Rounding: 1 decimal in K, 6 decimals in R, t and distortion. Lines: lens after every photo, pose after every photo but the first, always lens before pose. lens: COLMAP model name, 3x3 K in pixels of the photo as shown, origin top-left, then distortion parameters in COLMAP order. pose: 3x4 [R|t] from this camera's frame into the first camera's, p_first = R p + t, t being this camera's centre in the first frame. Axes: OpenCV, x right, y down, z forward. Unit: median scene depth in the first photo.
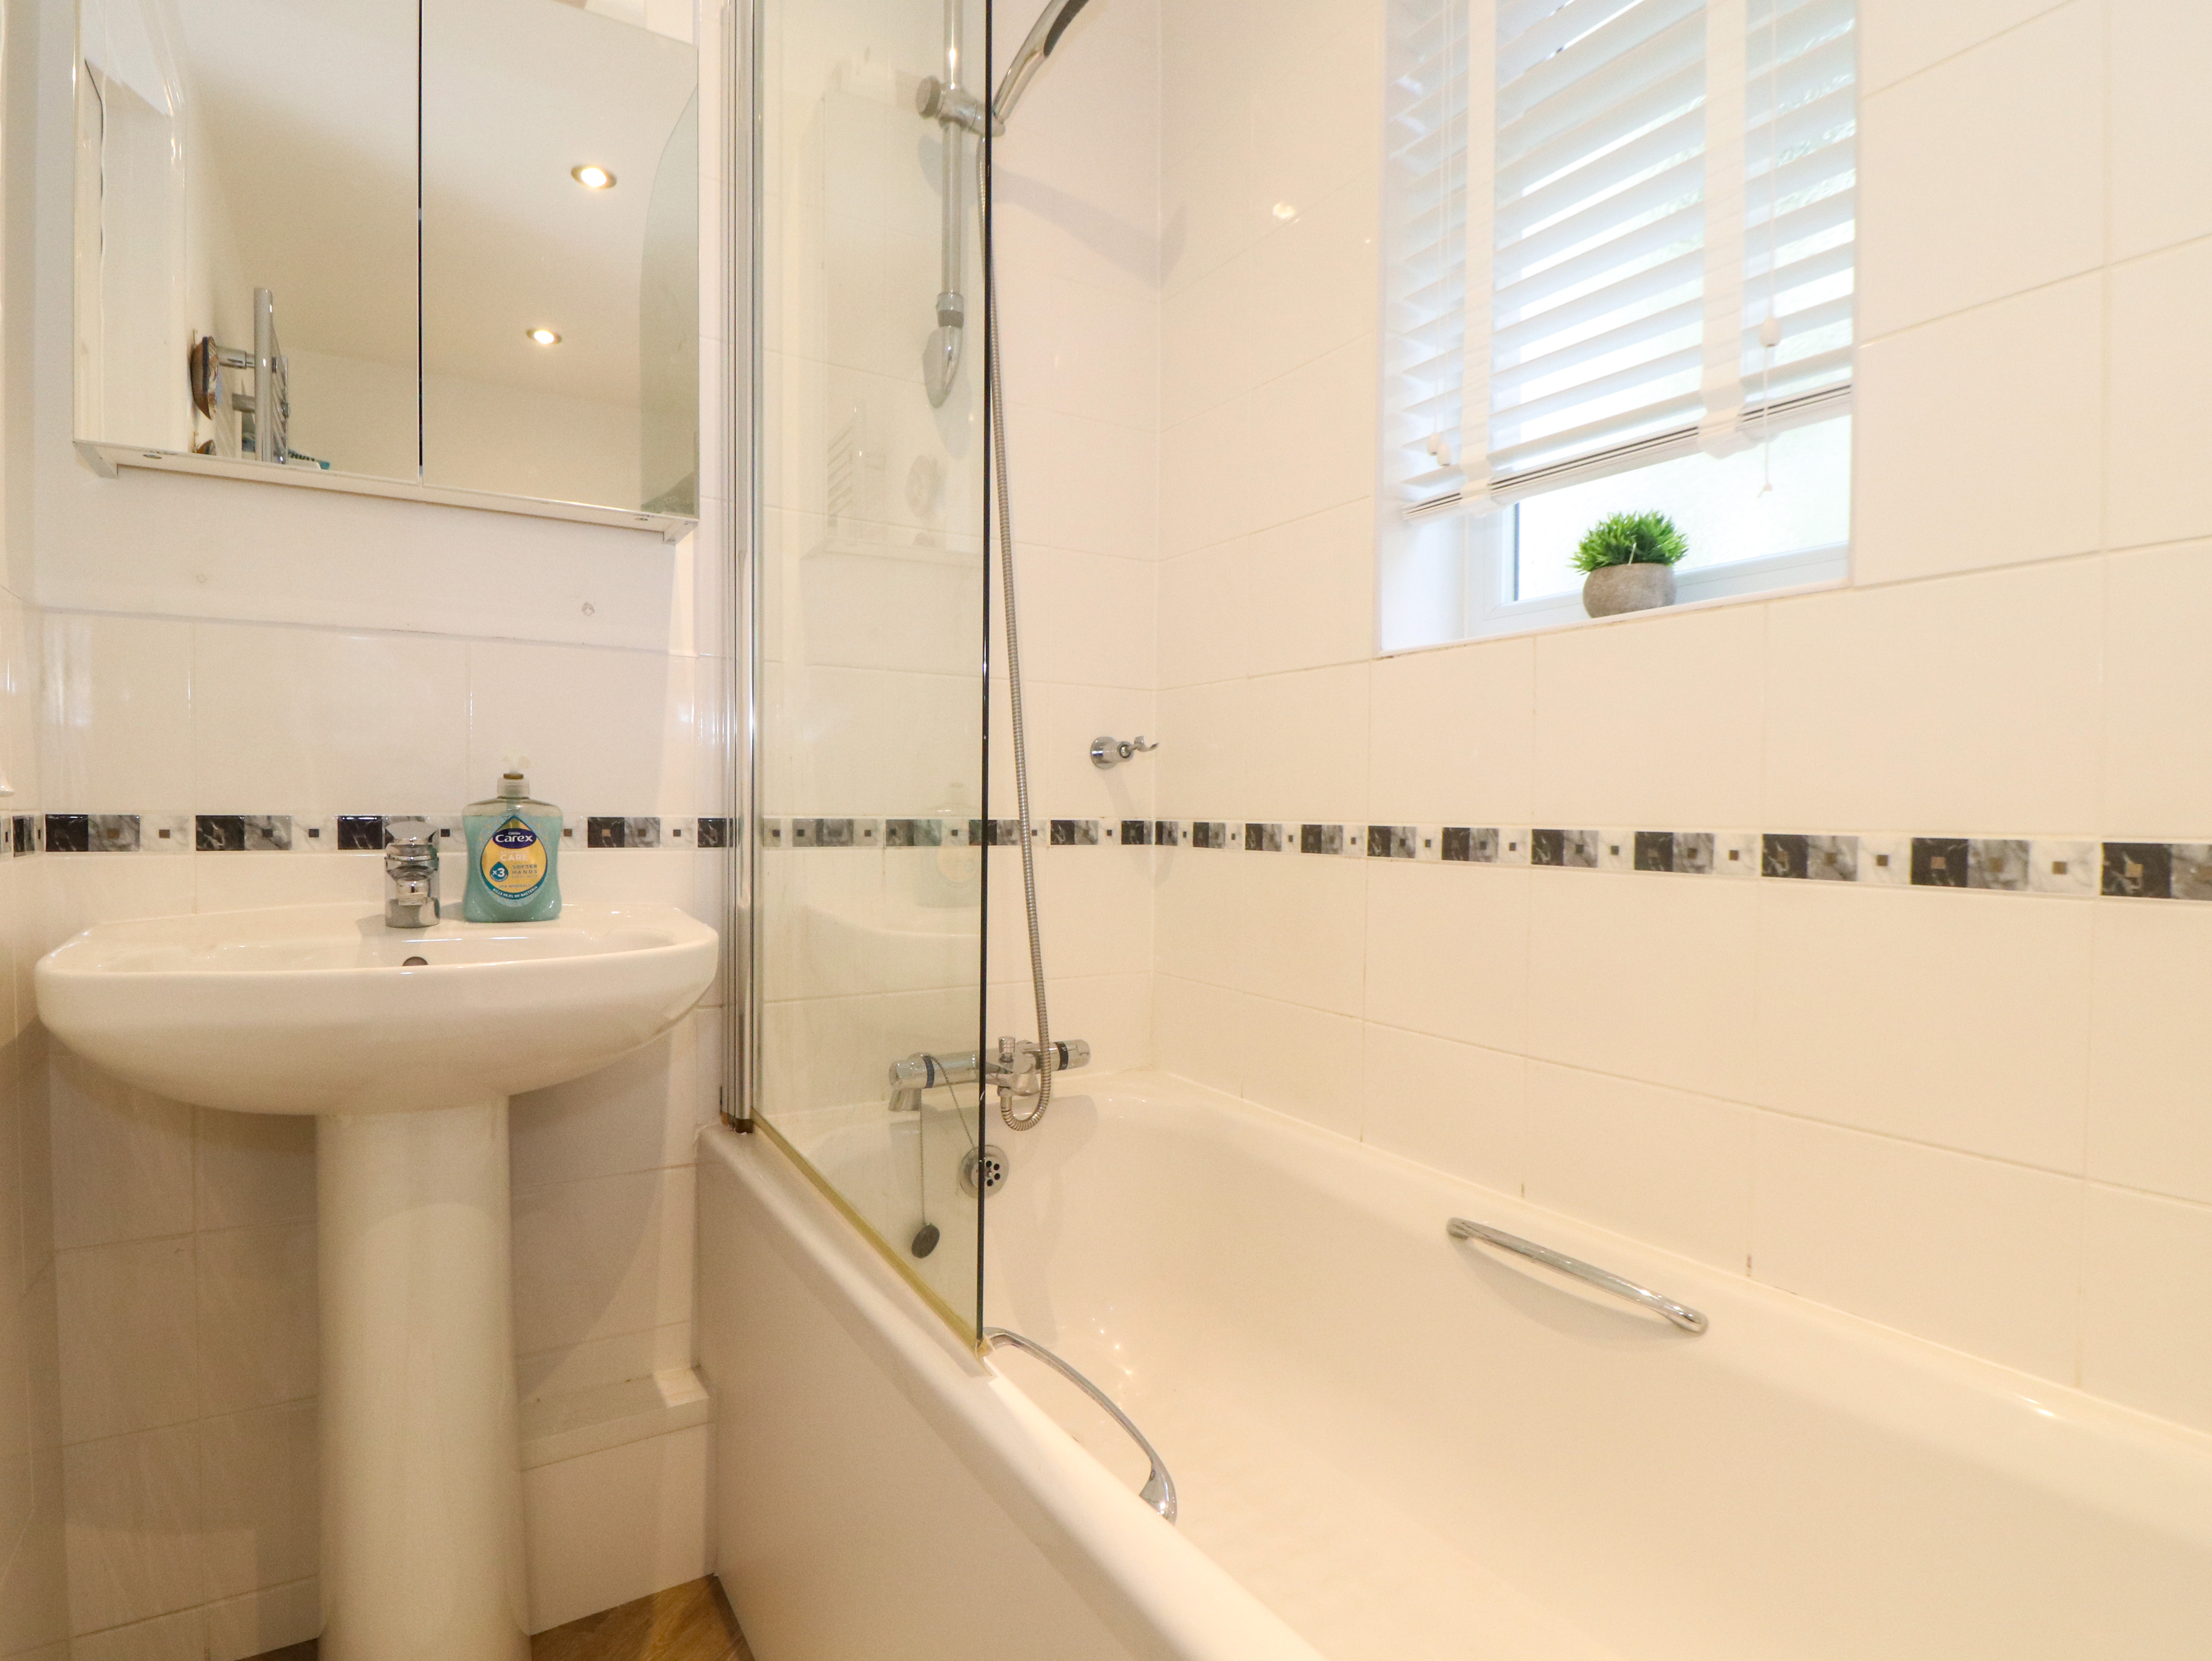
lens RADIAL K [[1197.6, 0, 1113.9], [0, 1197.6, 844.9], [0, 0, 1]] dist [-0.012371, -0.001045]
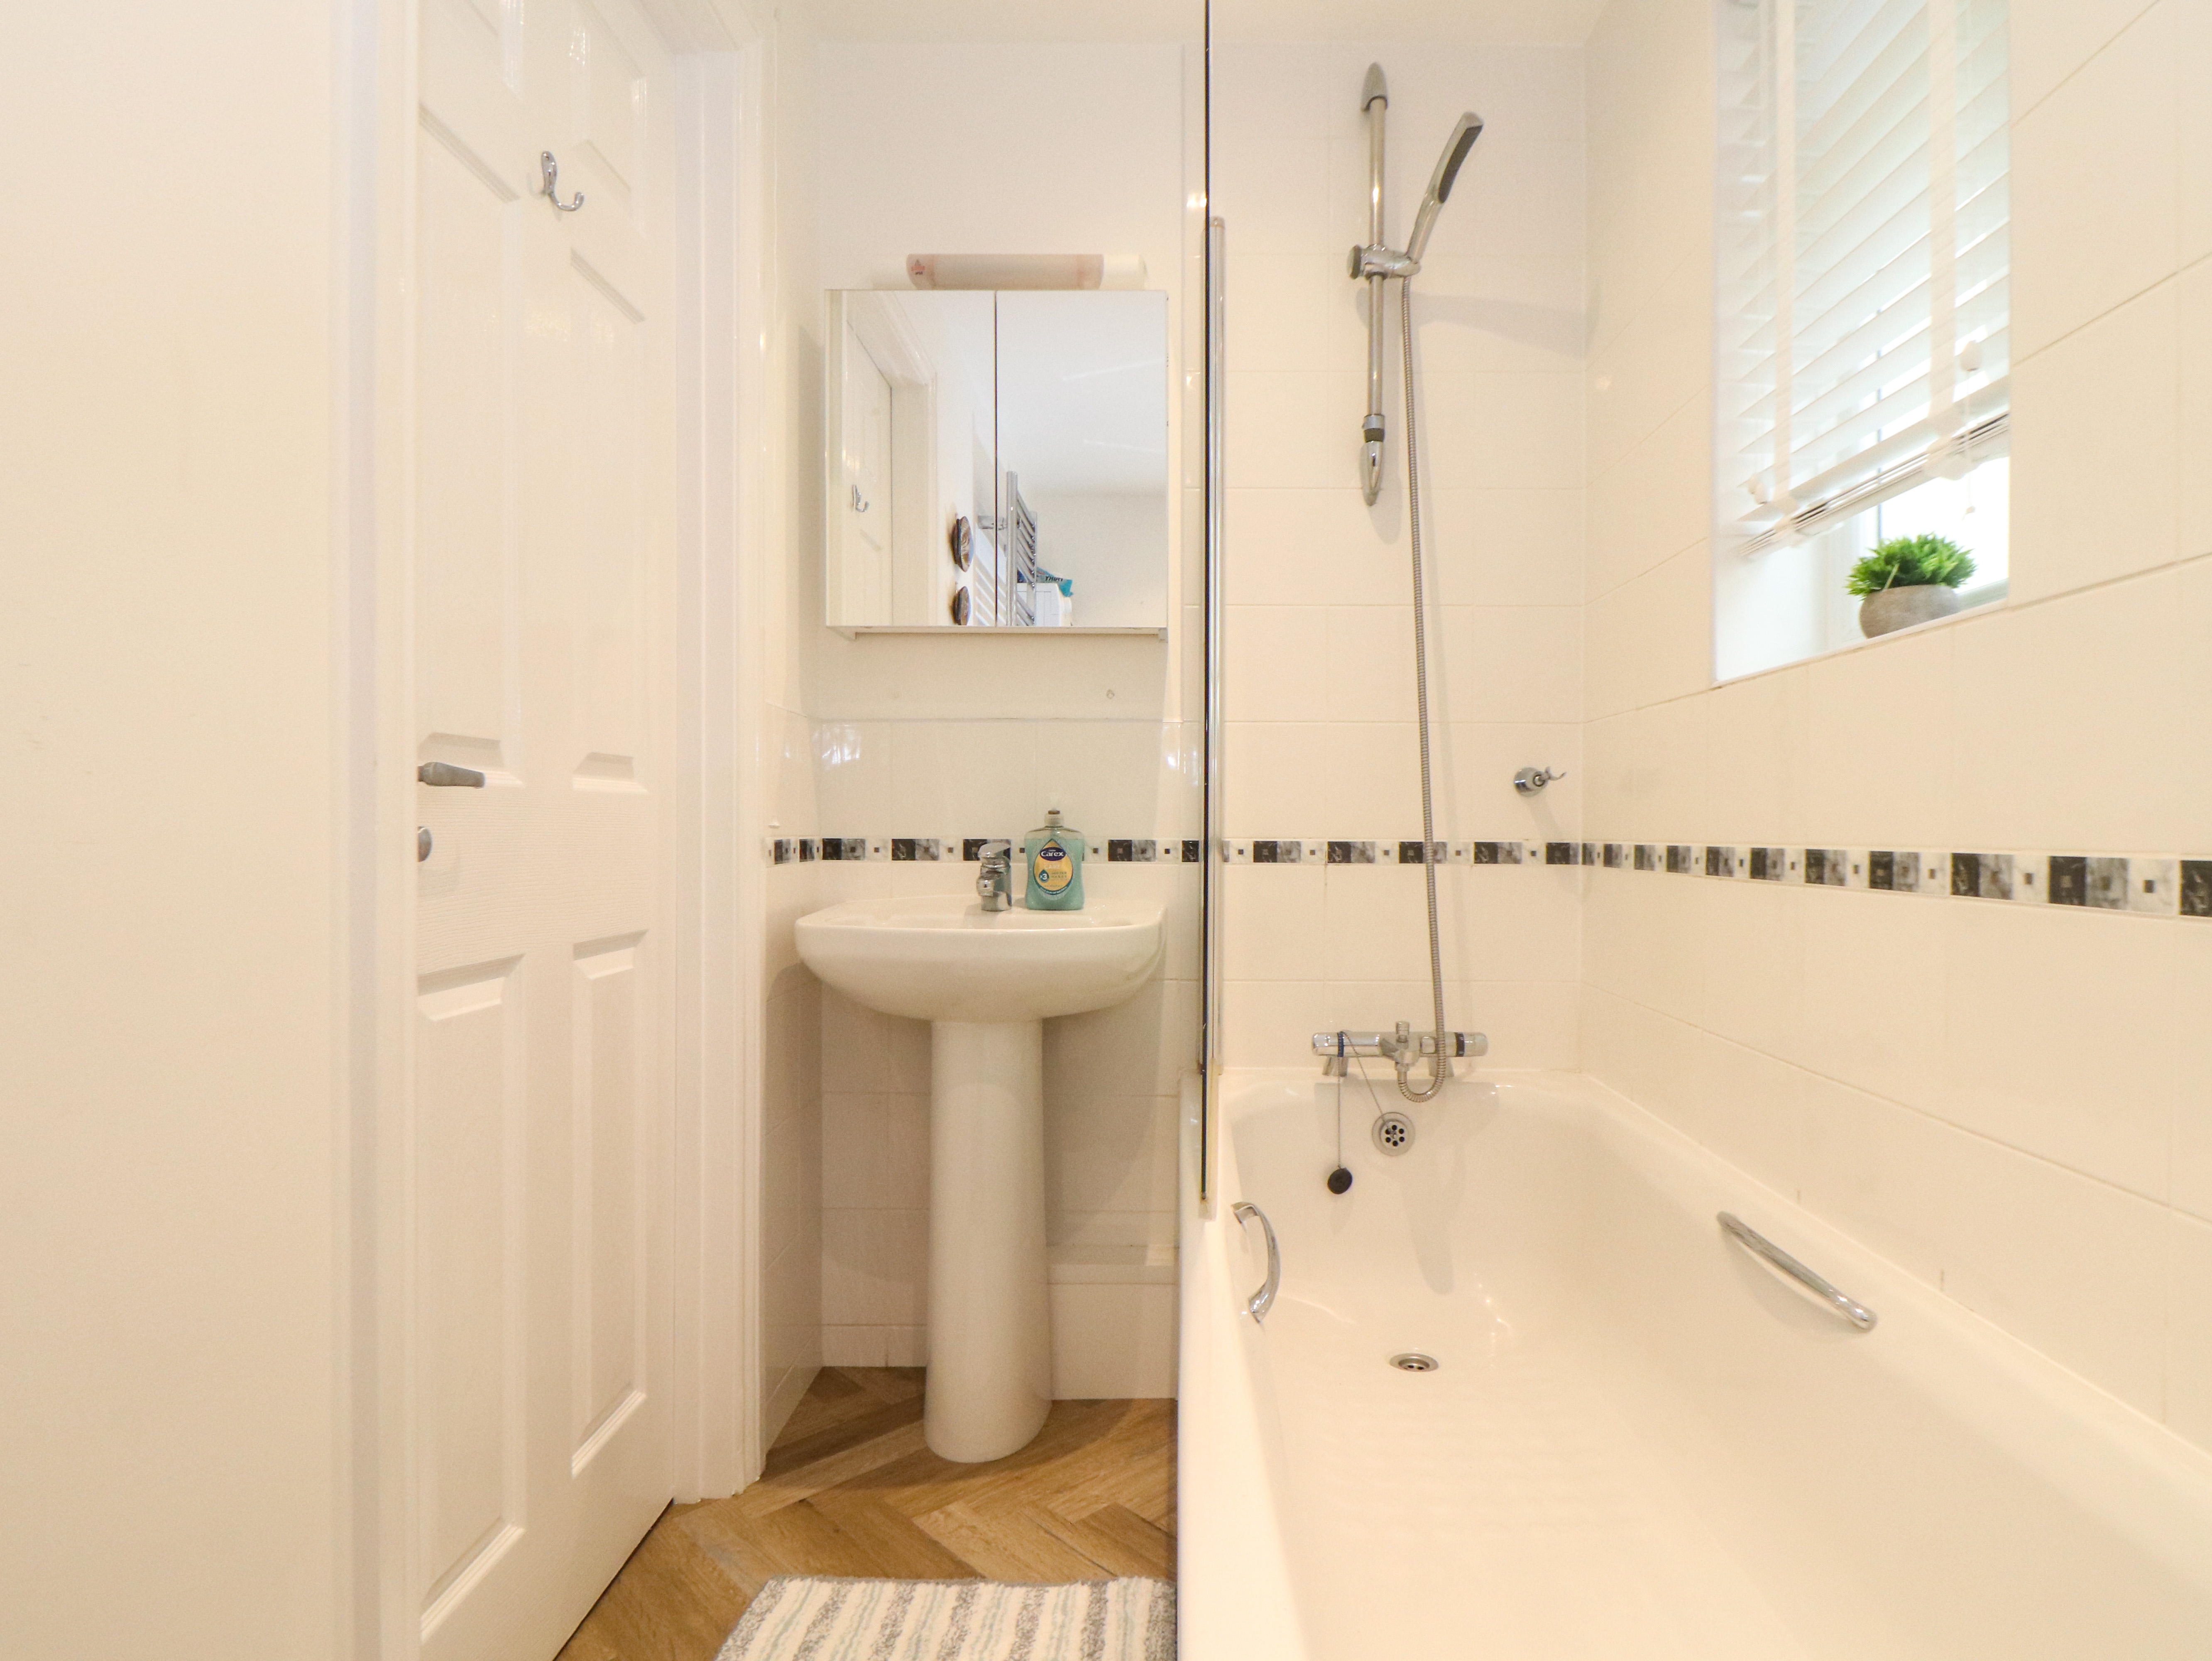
lens RADIAL K [[1197.6, 0, 1113.9], [0, 1197.6, 844.9], [0, 0, 1]] dist [-0.012371, -0.001045]
pose [[0.821328, 0.000395, -0.570456, 0.402775], [-0.012435, 0.999775, -0.017212, 0.007794], [0.570320, 0.021230, 0.821148, -0.178097]]
